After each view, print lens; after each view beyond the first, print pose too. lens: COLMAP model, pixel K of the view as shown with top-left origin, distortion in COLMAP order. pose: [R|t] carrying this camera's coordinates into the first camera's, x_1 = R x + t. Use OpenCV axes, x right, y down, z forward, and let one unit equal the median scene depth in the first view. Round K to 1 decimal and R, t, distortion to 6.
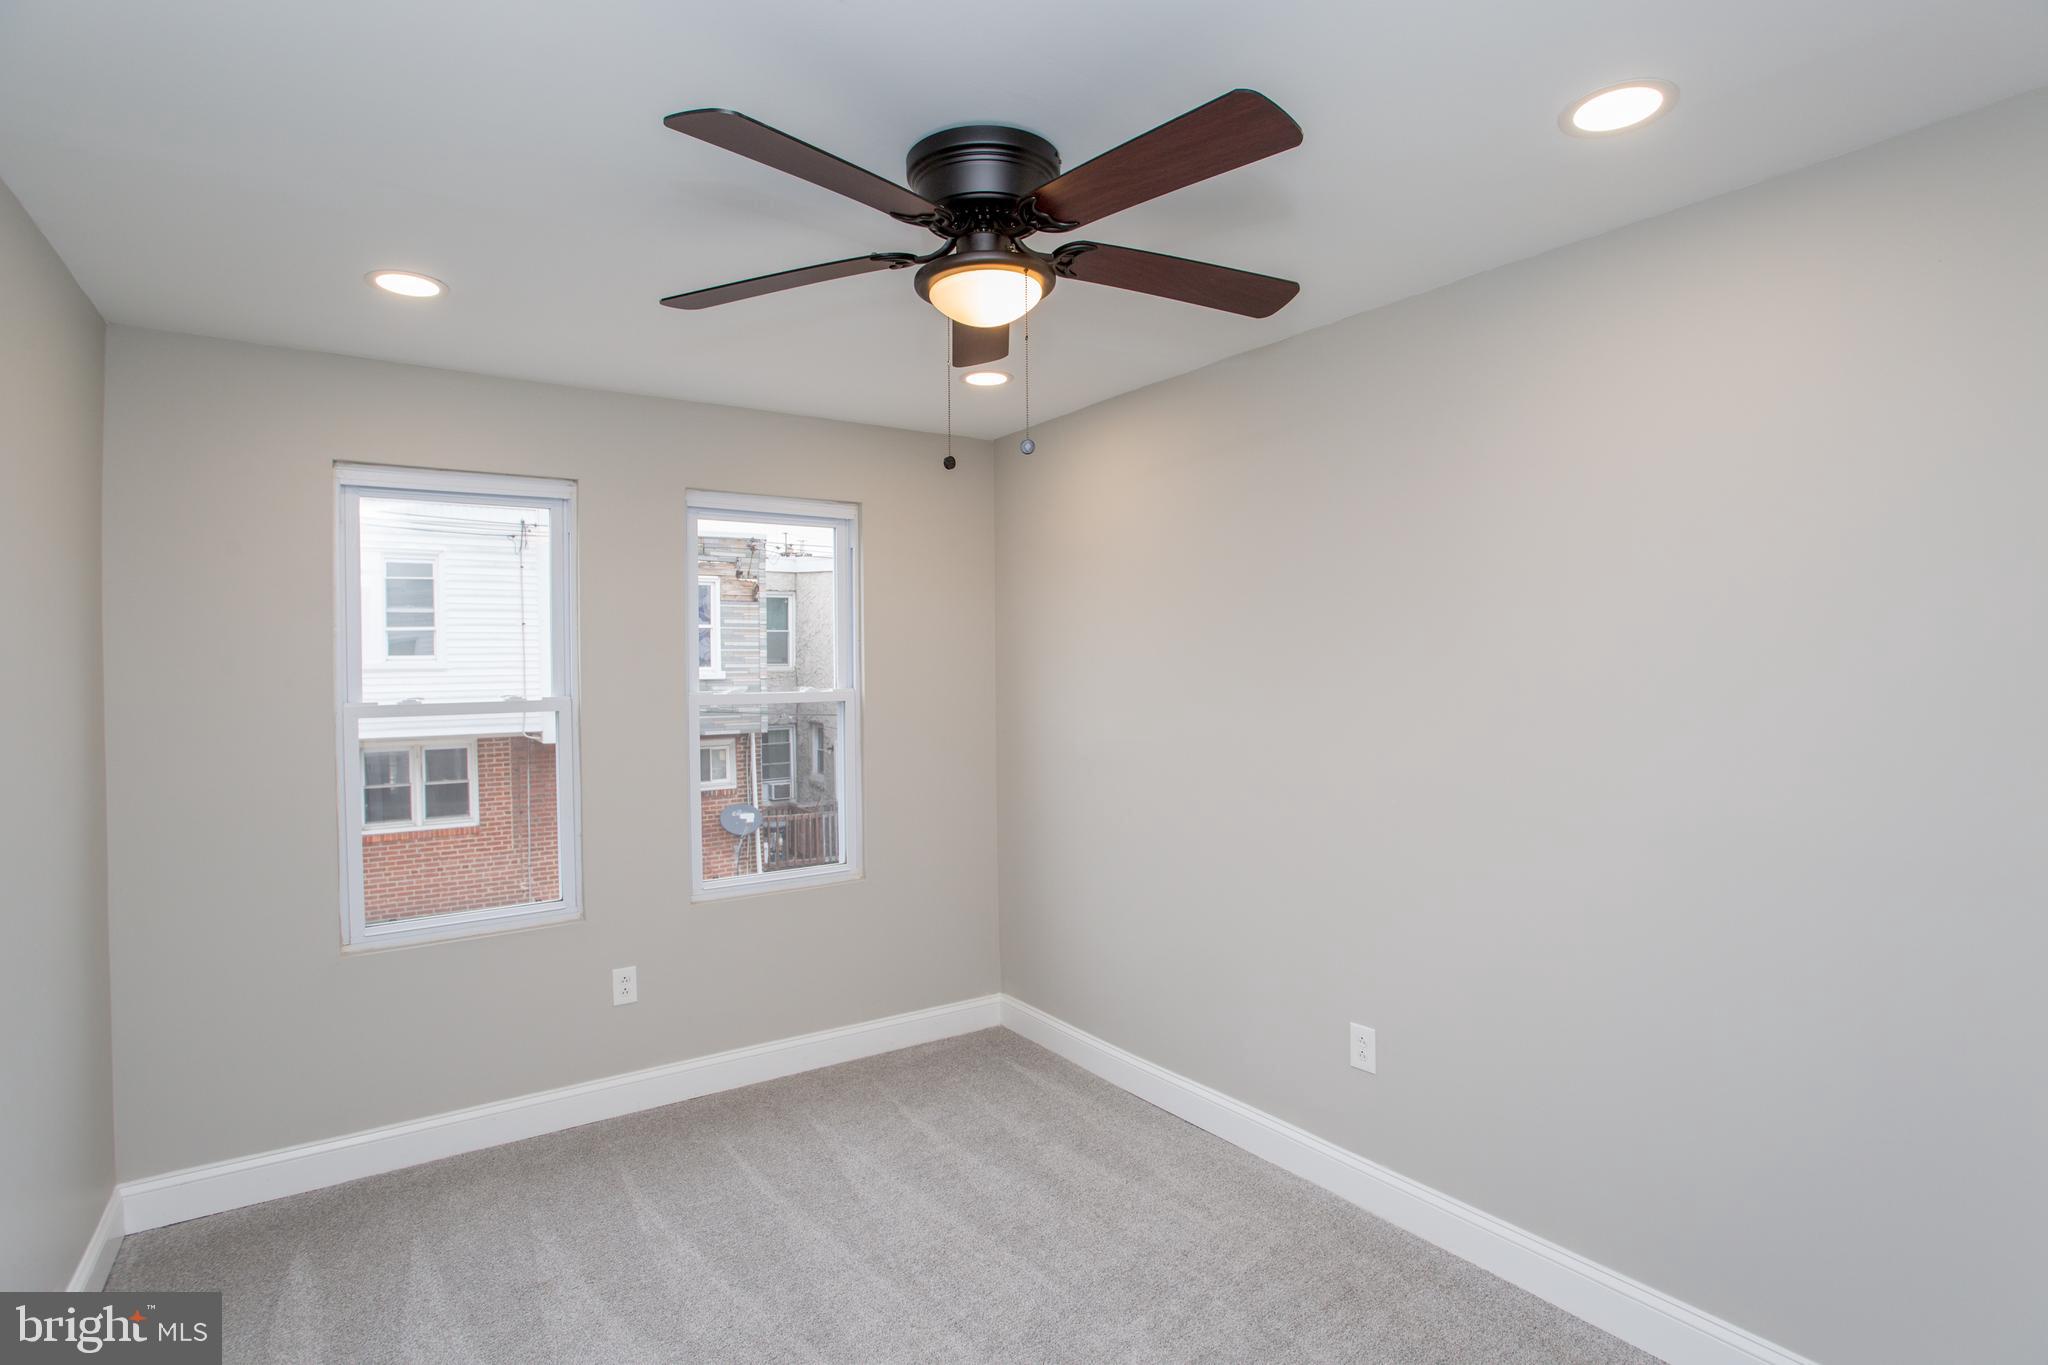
lens RADIAL K [[987.2, 0, 1011.2], [0, 987.2, 679.0], [0, 0, 1]] dist [-0.072149, 0.027200]
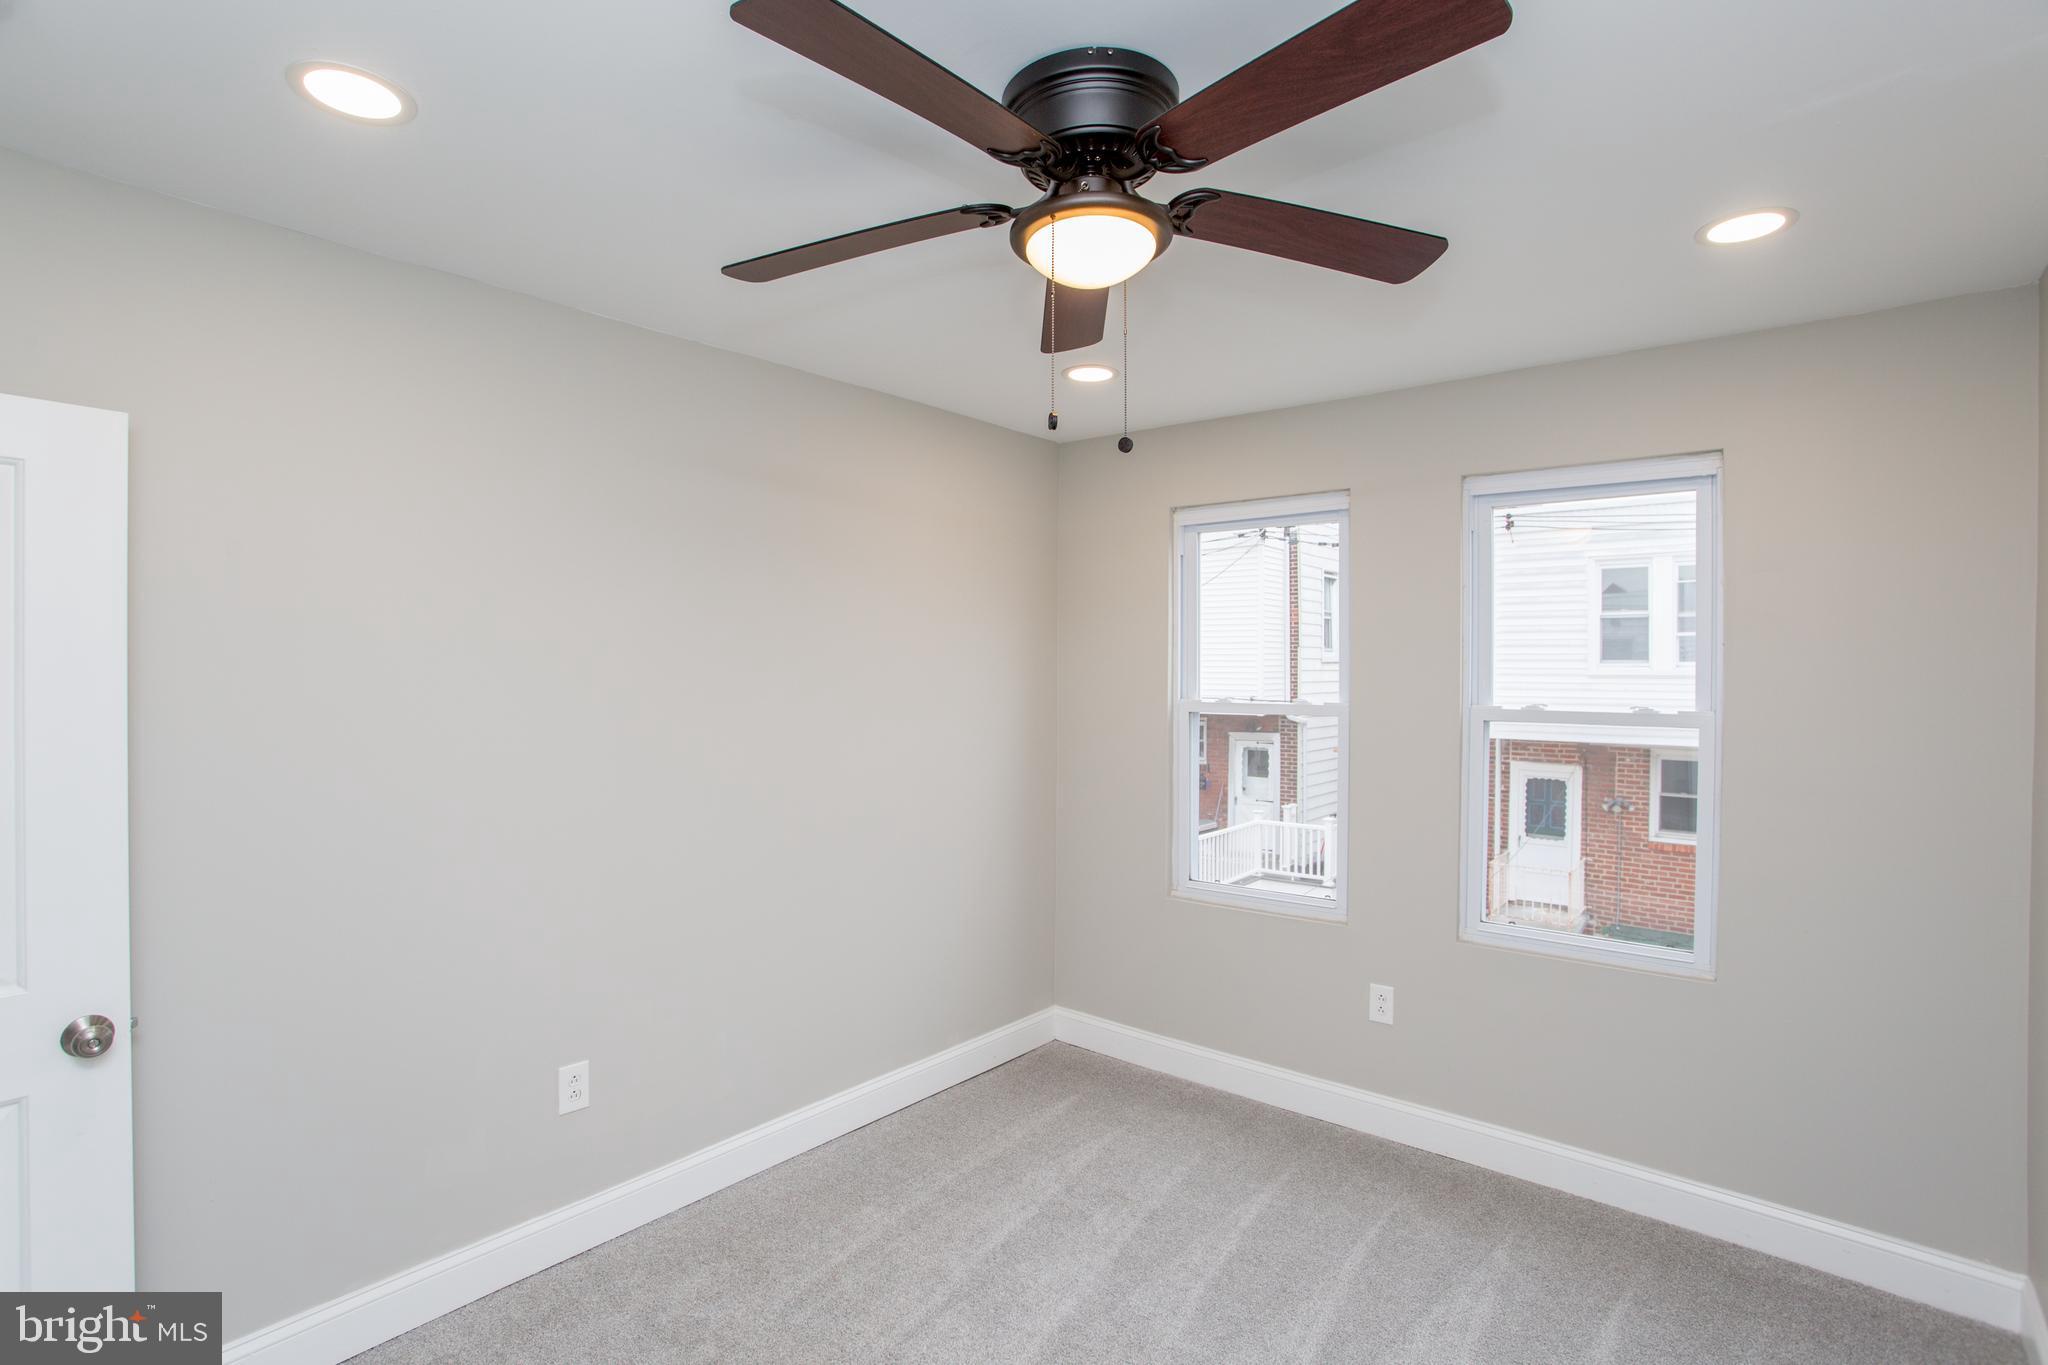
lens RADIAL K [[987.2, 0, 1011.2], [0, 987.2, 679.0], [0, 0, 1]] dist [-0.072149, 0.027200]
pose [[0.260806, 0.019899, -0.965186, 0.422150], [-0.024584, 0.999600, 0.013966, -0.011748], [0.965078, 0.020086, 0.261191, 0.375191]]
